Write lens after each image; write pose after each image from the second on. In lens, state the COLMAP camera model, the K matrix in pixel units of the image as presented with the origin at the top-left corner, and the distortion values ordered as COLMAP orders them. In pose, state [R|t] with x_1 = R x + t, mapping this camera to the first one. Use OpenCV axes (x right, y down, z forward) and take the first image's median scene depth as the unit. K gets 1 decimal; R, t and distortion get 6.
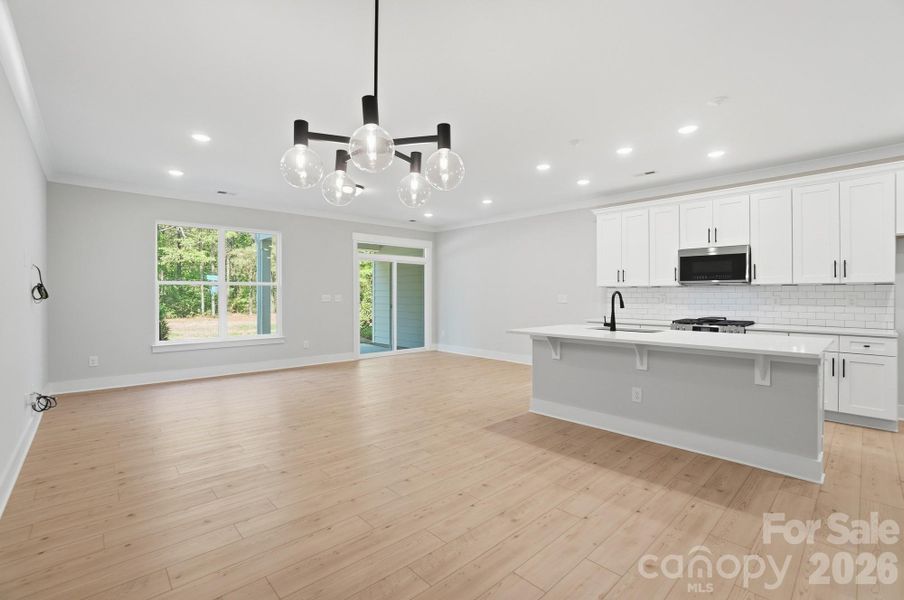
lens RADIAL K [[403.9, 0, 447.1], [0, 403.9, 293.8], [0, 0, 1]] dist [-0.060414, 0.021129]
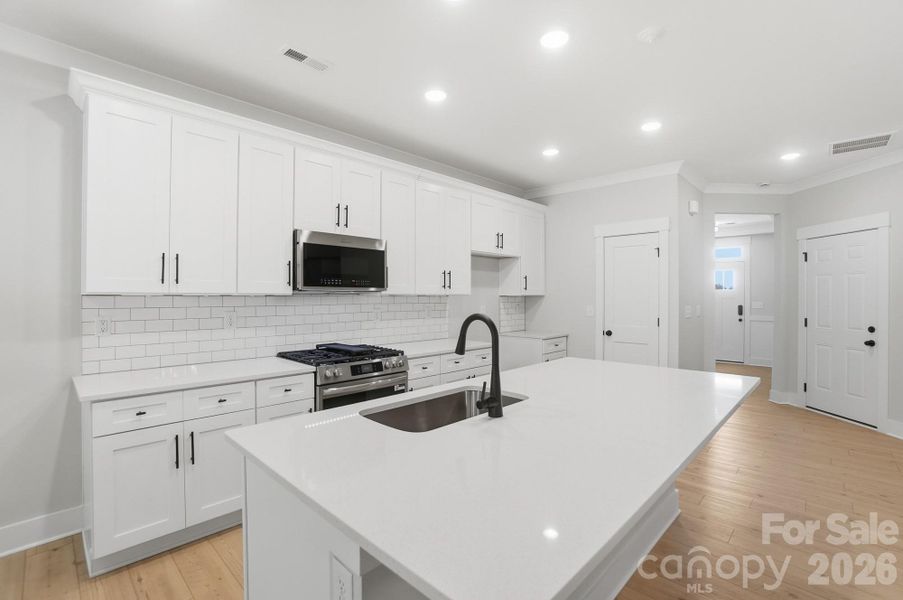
lens RADIAL K [[412.4, 0, 446.2], [0, 412.4, 293.8], [0, 0, 1]] dist [-0.061896, 0.022992]
pose [[-0.057738, 0.004333, 0.998322, 0.009734], [-0.002797, 0.999986, -0.004502, -0.024699], [-0.998328, -0.003052, -0.057725, 1.029766]]
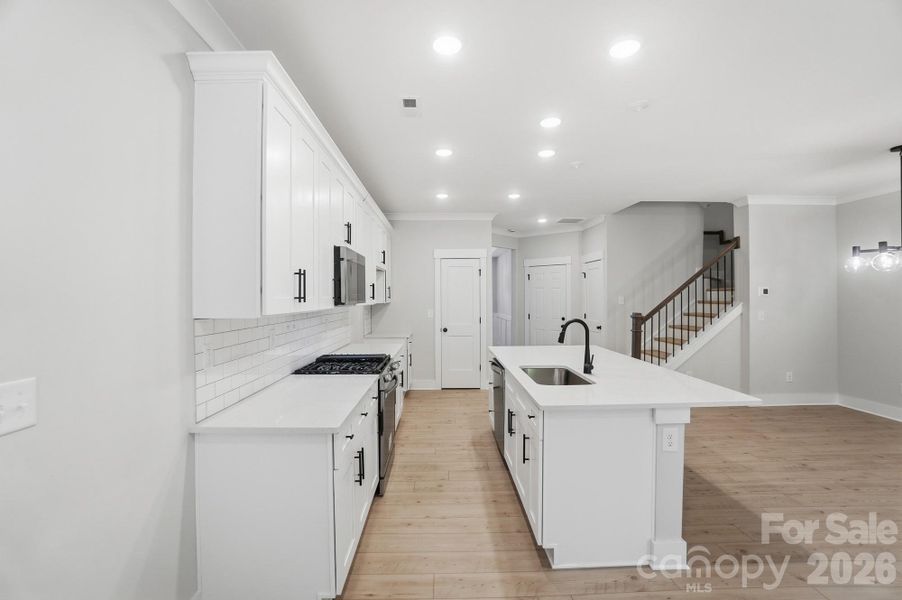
lens RADIAL K [[407.0, 0, 448.4], [0, 407.0, 294.9], [0, 0, 1]] dist [-0.064251, 0.024639]
pose [[-0.753842, 0.006321, 0.657025, 0.112797], [0.004063, 0.999979, -0.004959, -0.046911], [-0.657043, -0.001069, -0.753852, 1.659938]]
